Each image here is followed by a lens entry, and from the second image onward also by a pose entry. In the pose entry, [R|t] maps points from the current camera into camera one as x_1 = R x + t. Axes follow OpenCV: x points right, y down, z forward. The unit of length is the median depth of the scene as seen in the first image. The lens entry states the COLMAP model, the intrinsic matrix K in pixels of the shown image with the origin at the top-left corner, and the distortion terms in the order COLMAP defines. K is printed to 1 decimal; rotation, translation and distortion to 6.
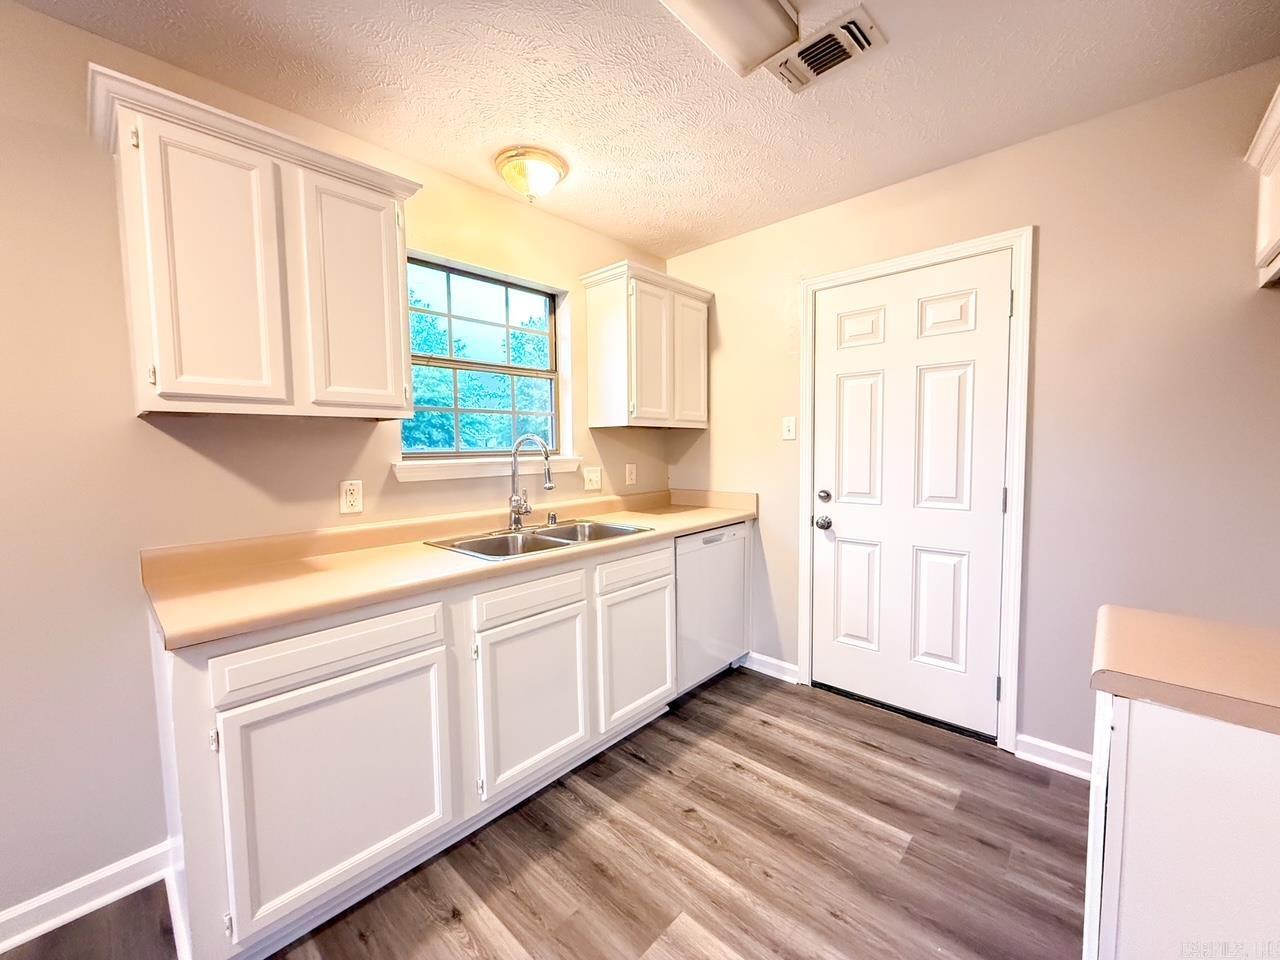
lens RADIAL K [[509.3, 0, 647.2], [0, 509.3, 478.0], [0, 0, 1]] dist [0.001463, 0.000416]
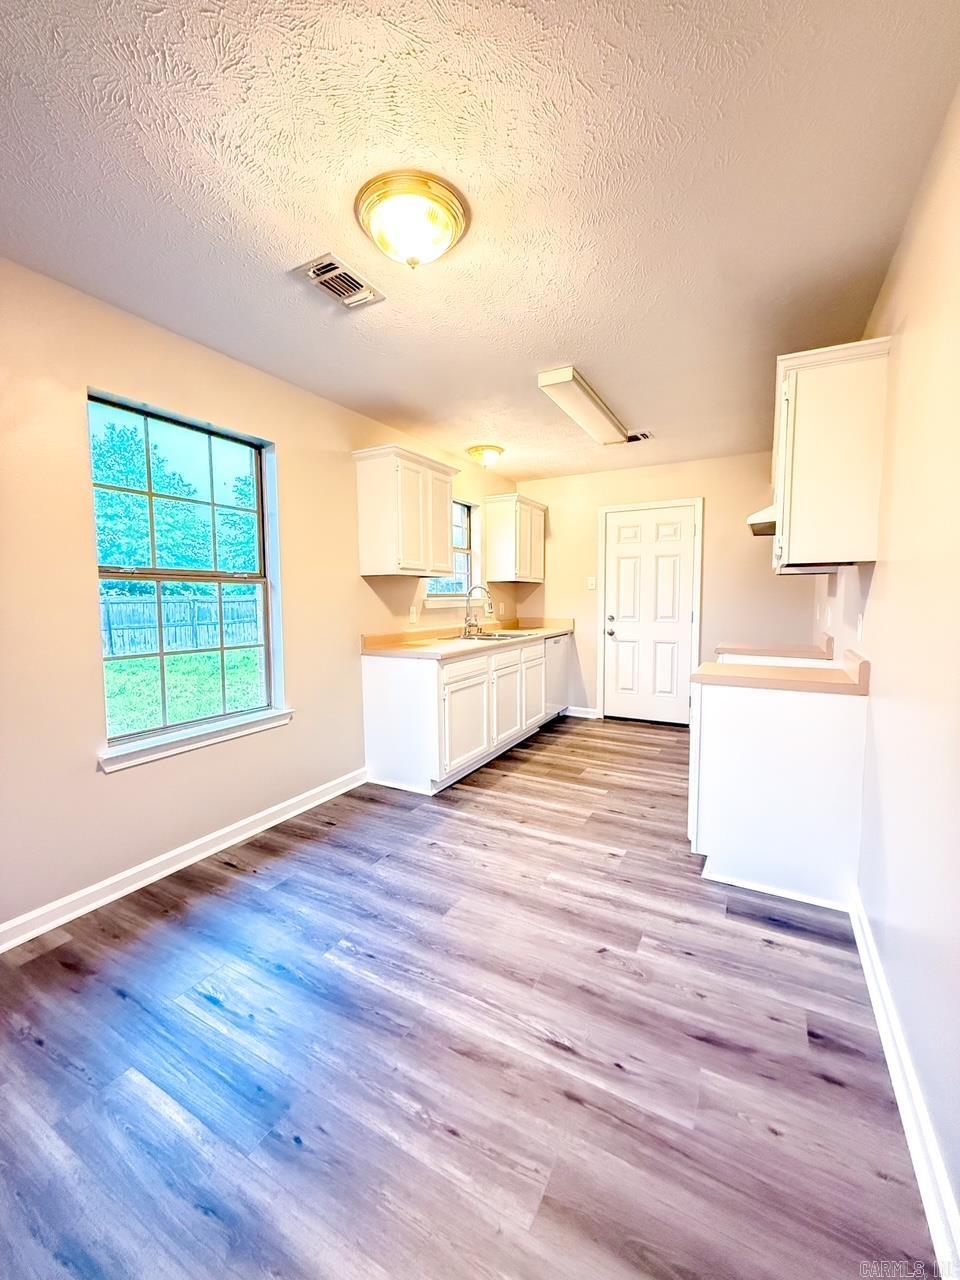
lens RADIAL K [[509.3, 0, 486.9], [0, 509.3, 639.1], [0, 0, 1]] dist [0.001463, 0.000416]
pose [[0.970313, -0.013232, 0.241490, -0.649757], [0.008543, 0.999754, 0.020455, 0.078353], [-0.241702, -0.017784, 0.970188, -0.865179]]
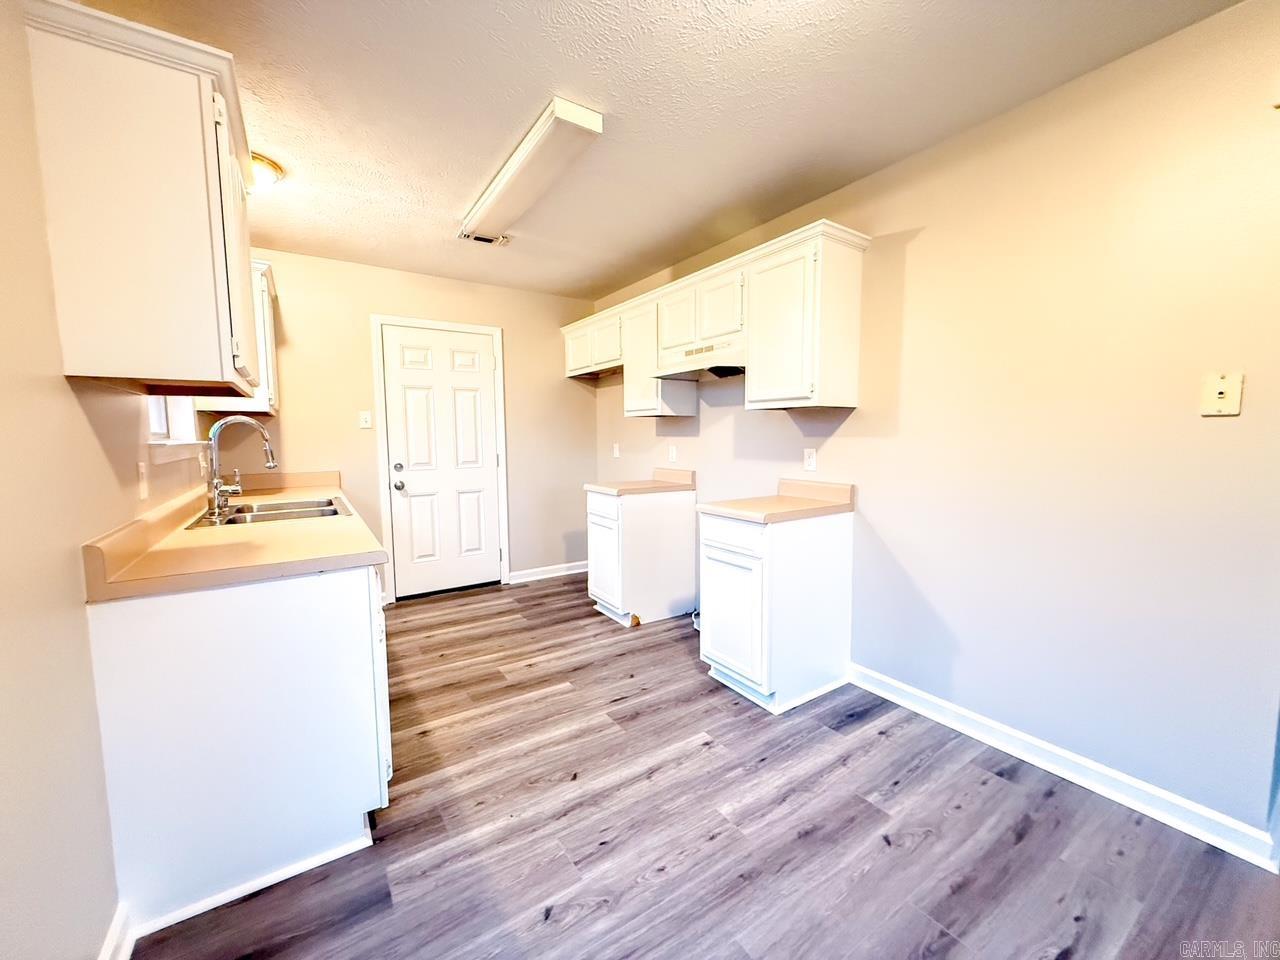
lens RADIAL K [[509.3, 0, 633.9], [0, 509.3, 474.8], [0, 0, 1]] dist [0.001463, 0.000416]
pose [[0.243422, -0.065306, 0.967719, -1.008129], [0.065287, 0.996571, 0.050831, 0.030026], [-0.967721, 0.050806, 0.246851, -0.015726]]
